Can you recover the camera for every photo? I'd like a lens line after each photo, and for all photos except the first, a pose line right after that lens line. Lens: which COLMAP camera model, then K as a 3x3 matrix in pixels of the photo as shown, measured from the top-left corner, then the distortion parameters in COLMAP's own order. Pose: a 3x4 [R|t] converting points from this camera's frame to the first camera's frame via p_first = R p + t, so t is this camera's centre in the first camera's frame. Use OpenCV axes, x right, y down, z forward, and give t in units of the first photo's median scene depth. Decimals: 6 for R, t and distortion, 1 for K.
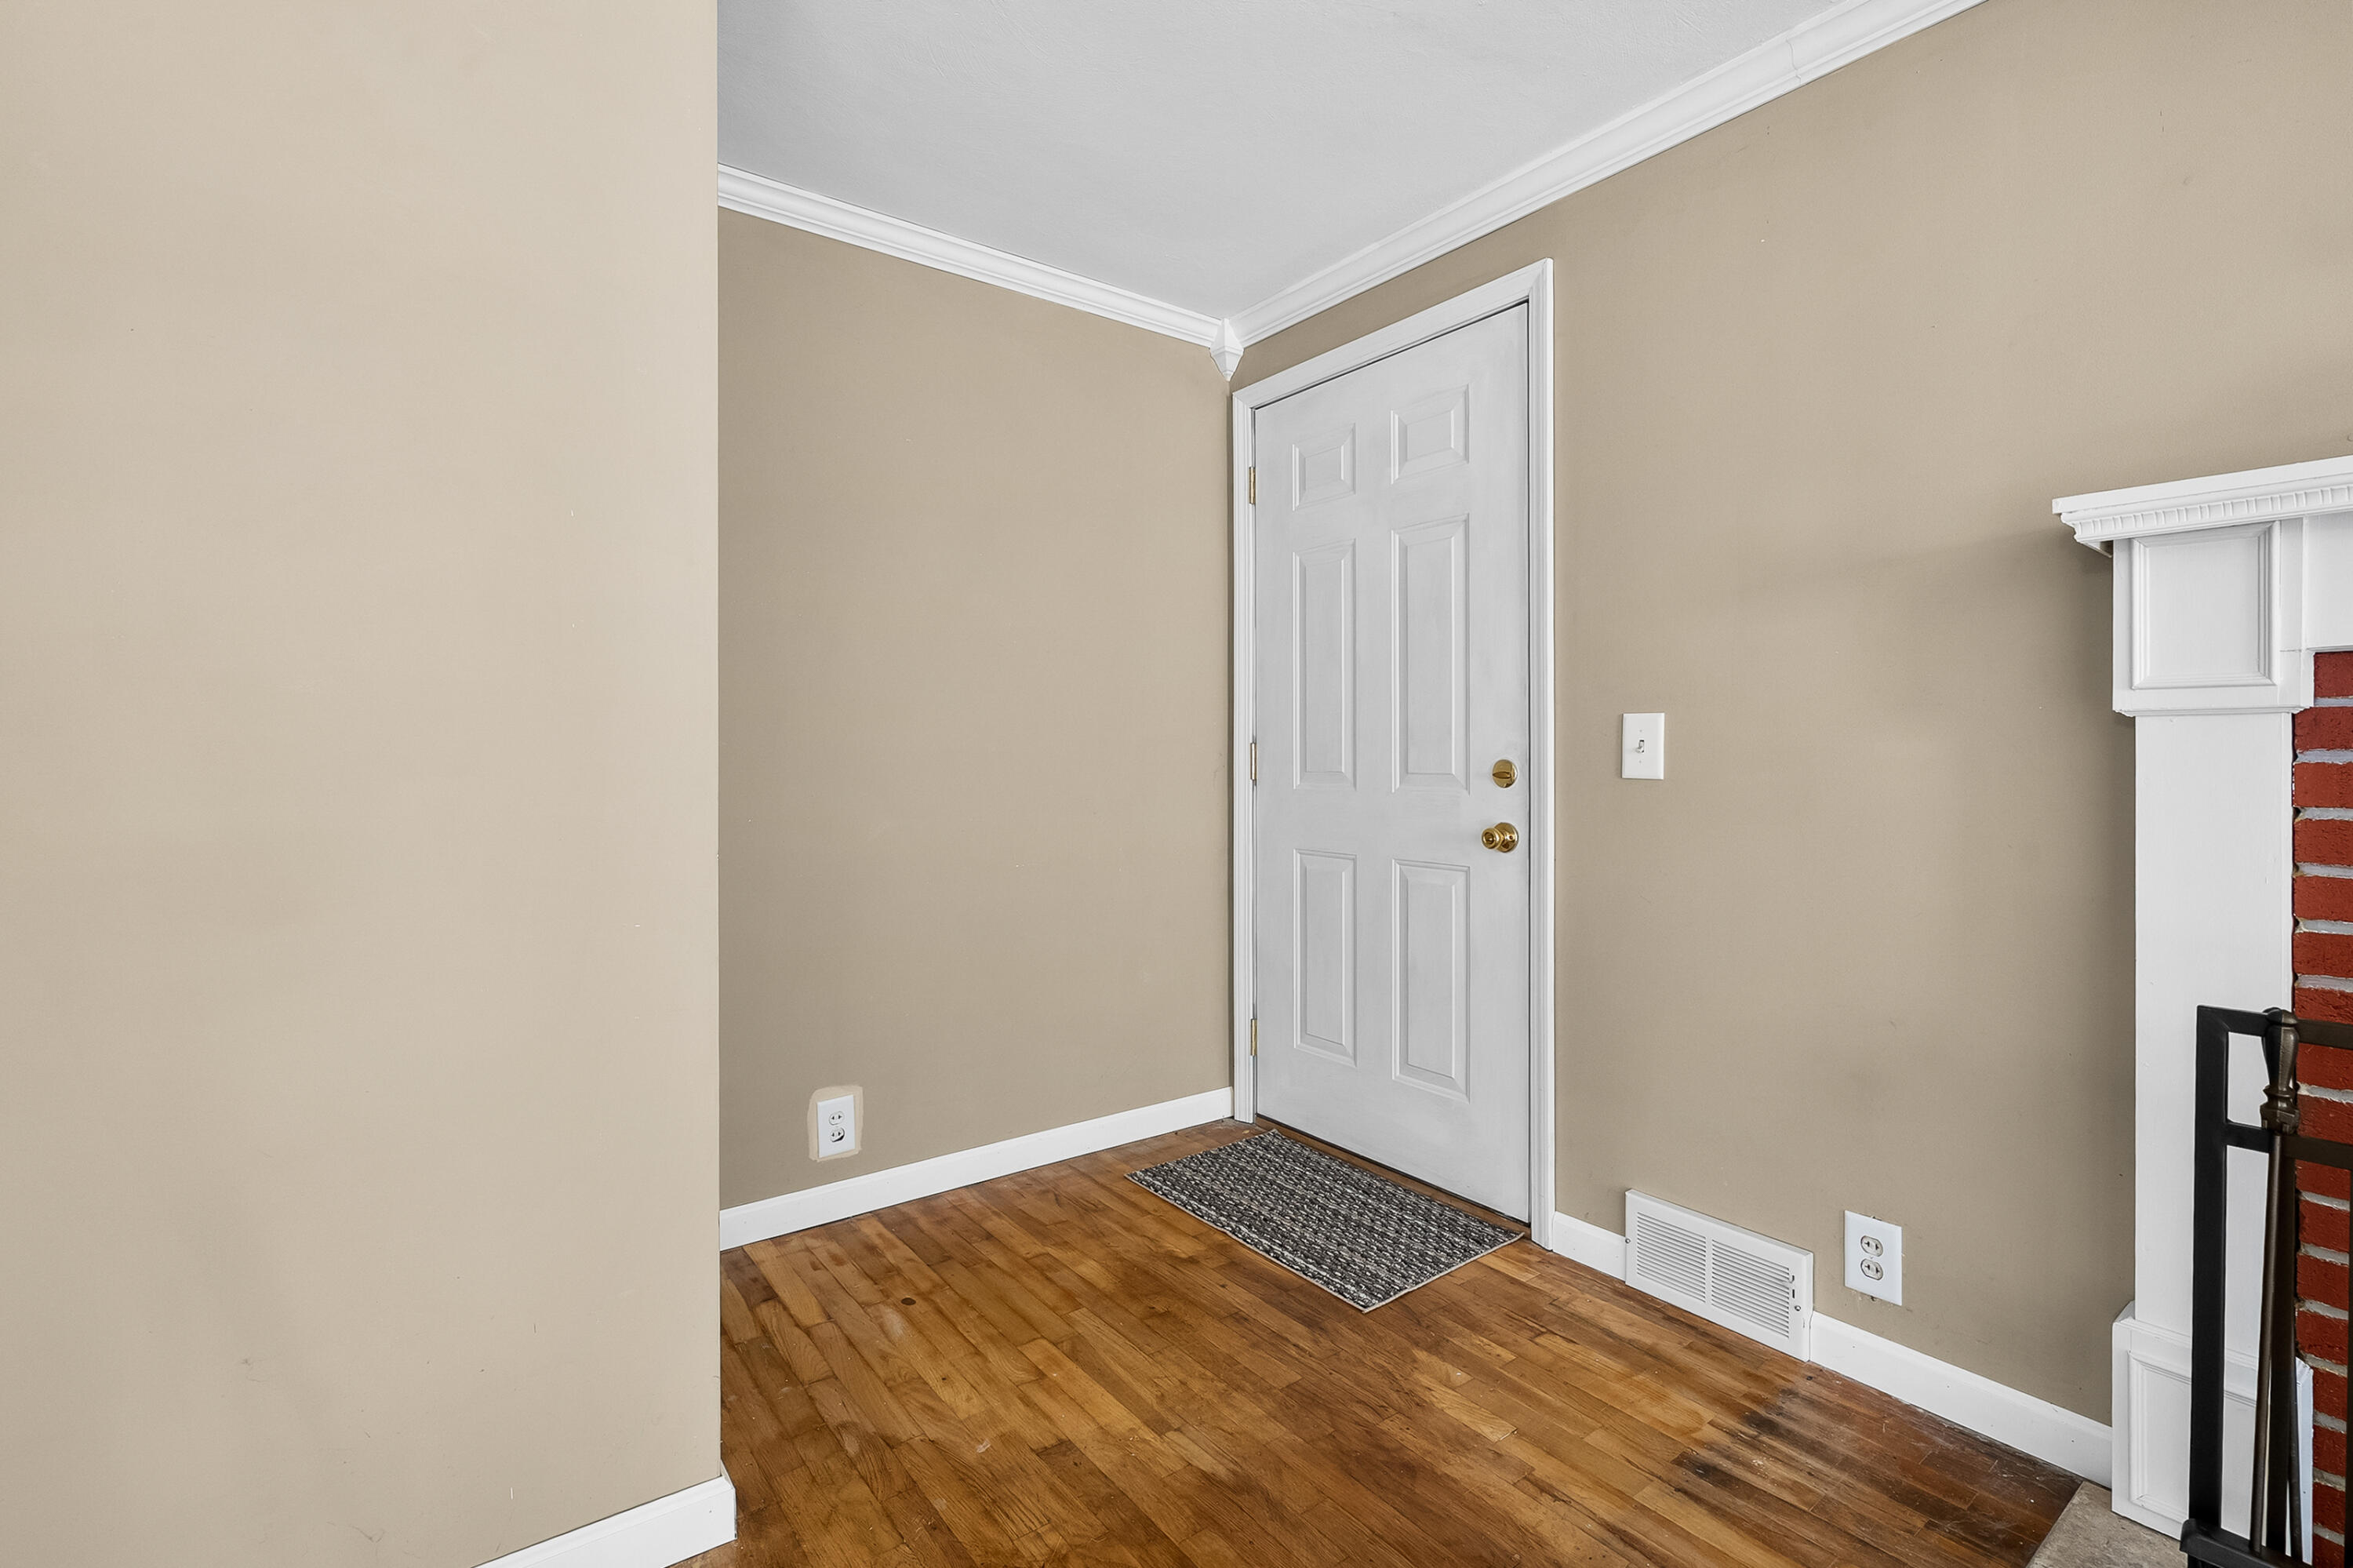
lens RADIAL K [[1073.4, 0, 1173.2], [0, 1073.4, 752.4], [0, 0, 1]] dist [-0.003710, -0.000528]
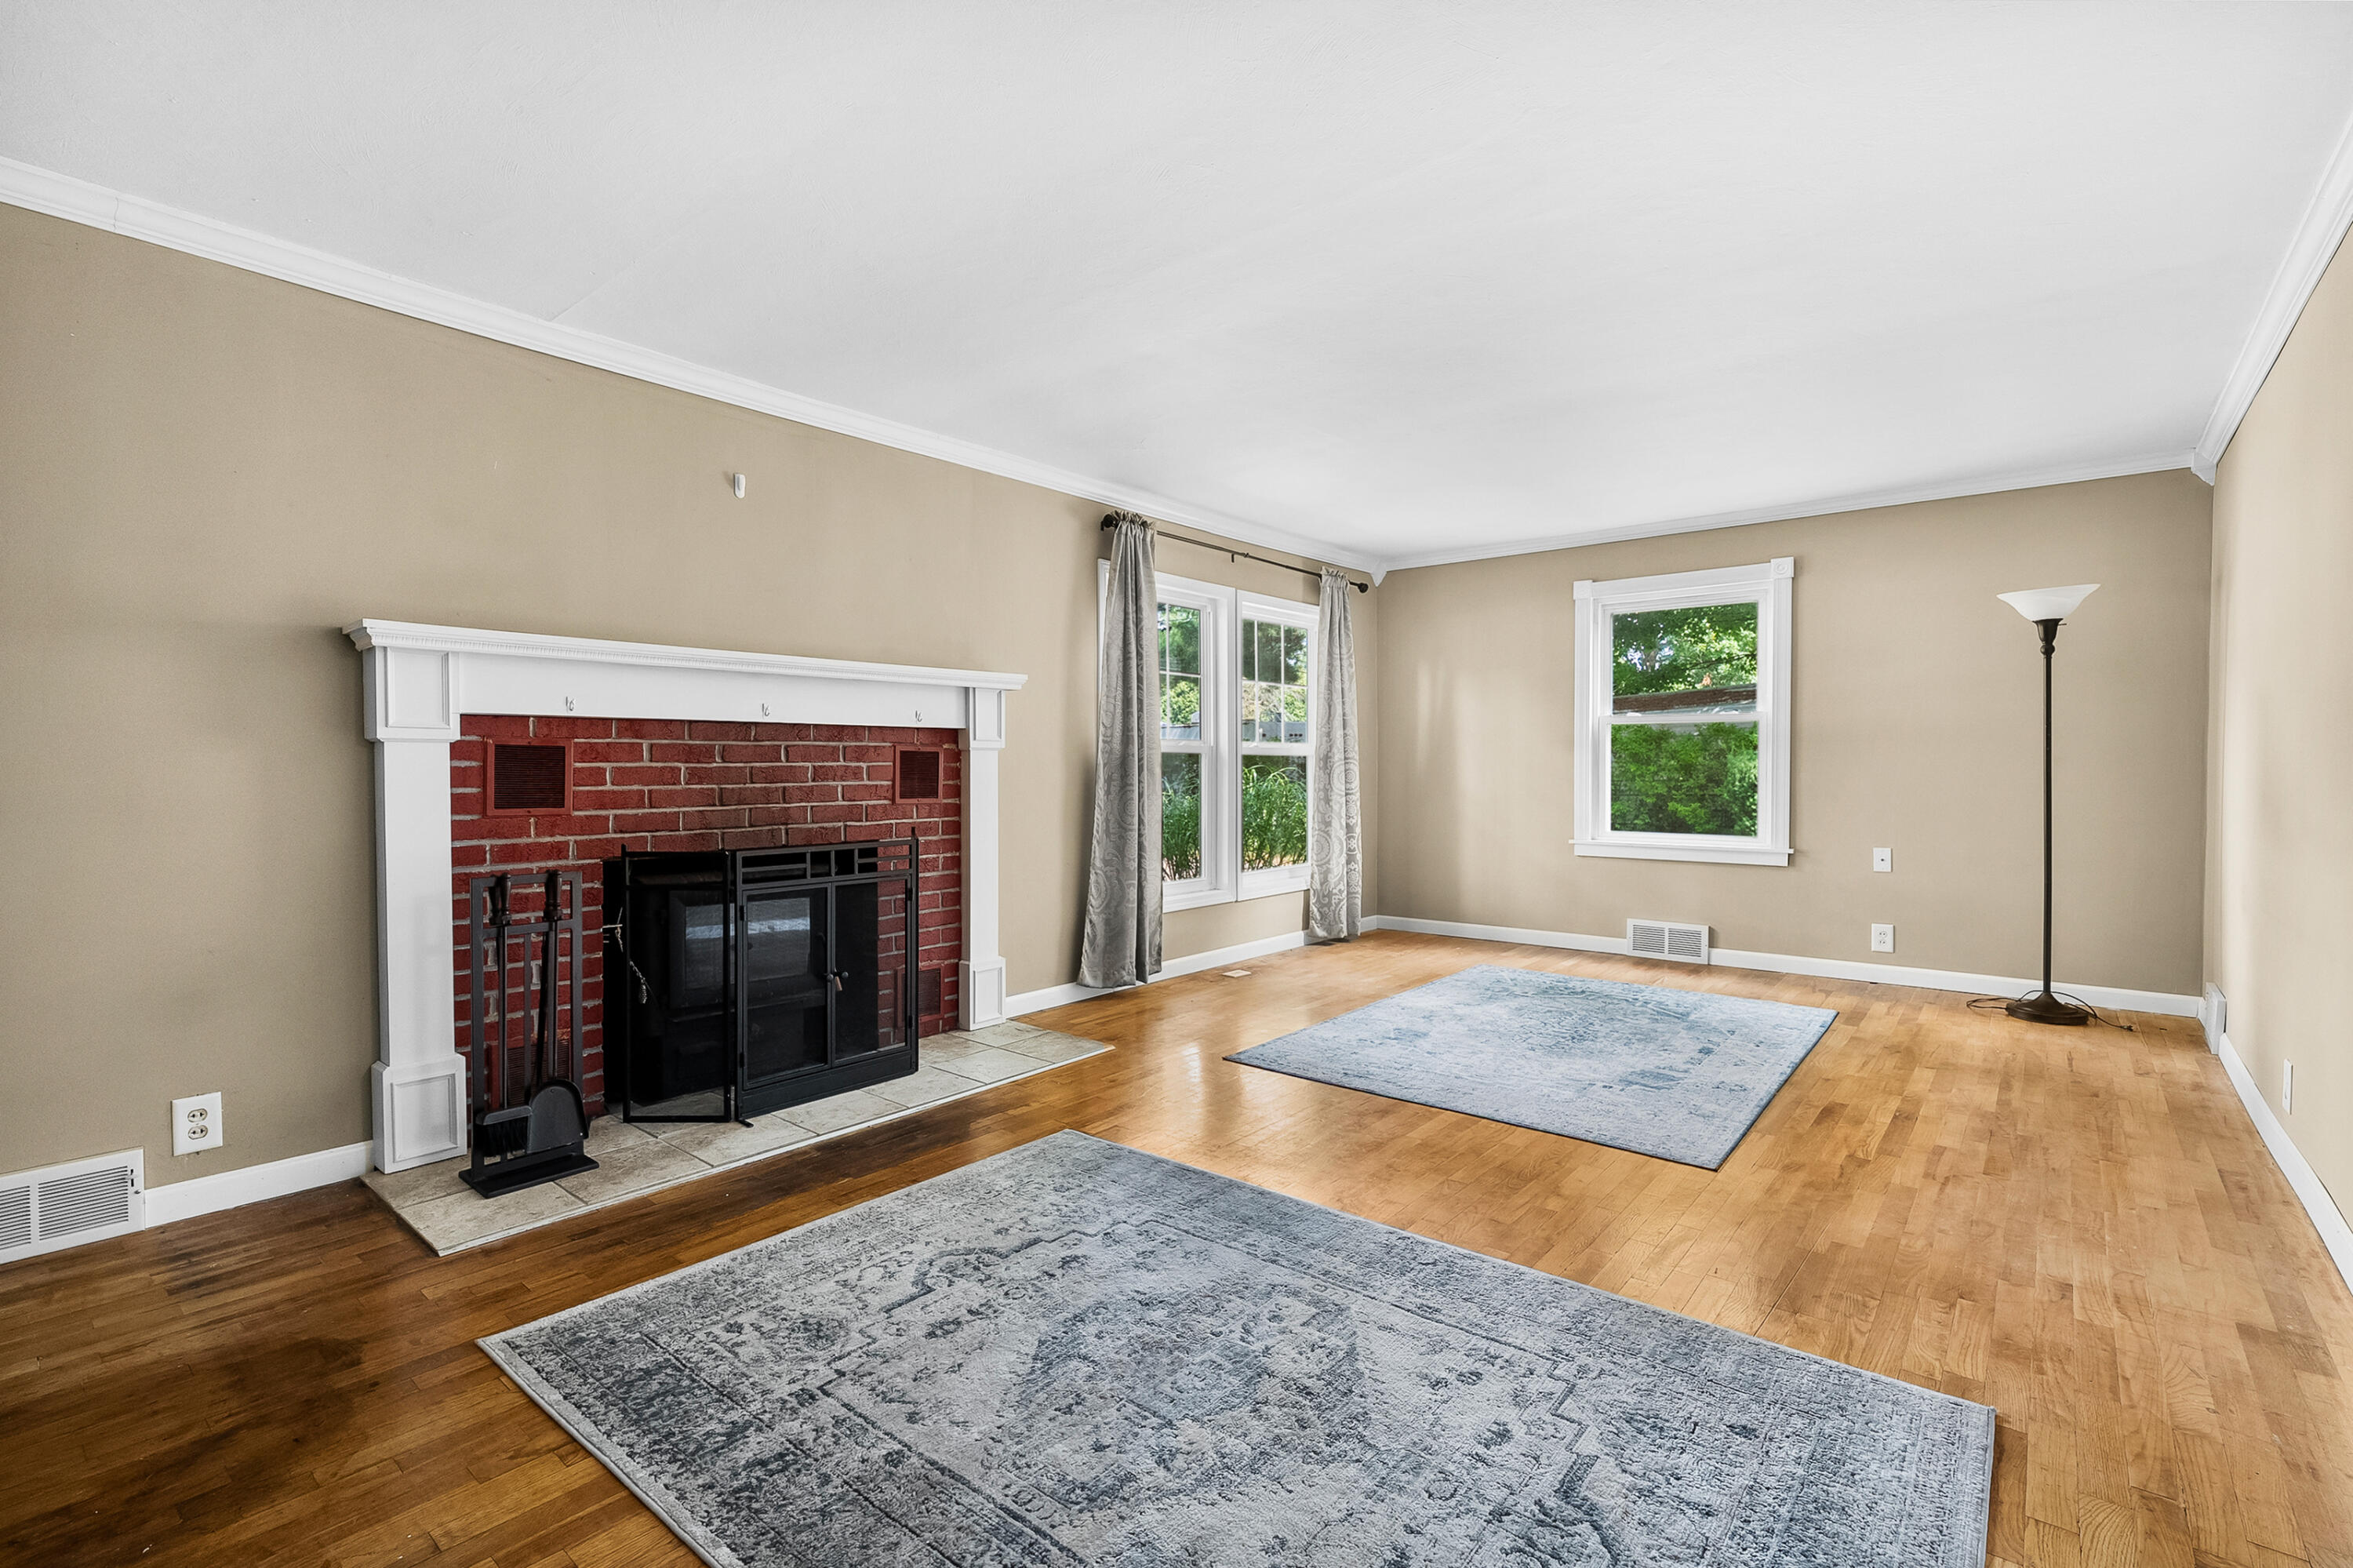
lens RADIAL K [[1056.4, 0, 1171.2], [0, 1056.4, 780.7], [0, 0, 1]] dist [-0.005577, 0.000008]
pose [[-0.239787, -0.008978, 0.970784, -0.977085], [0.003376, 0.999943, 0.010081, 0.016305], [-0.970820, 0.005694, -0.239744, 0.096046]]
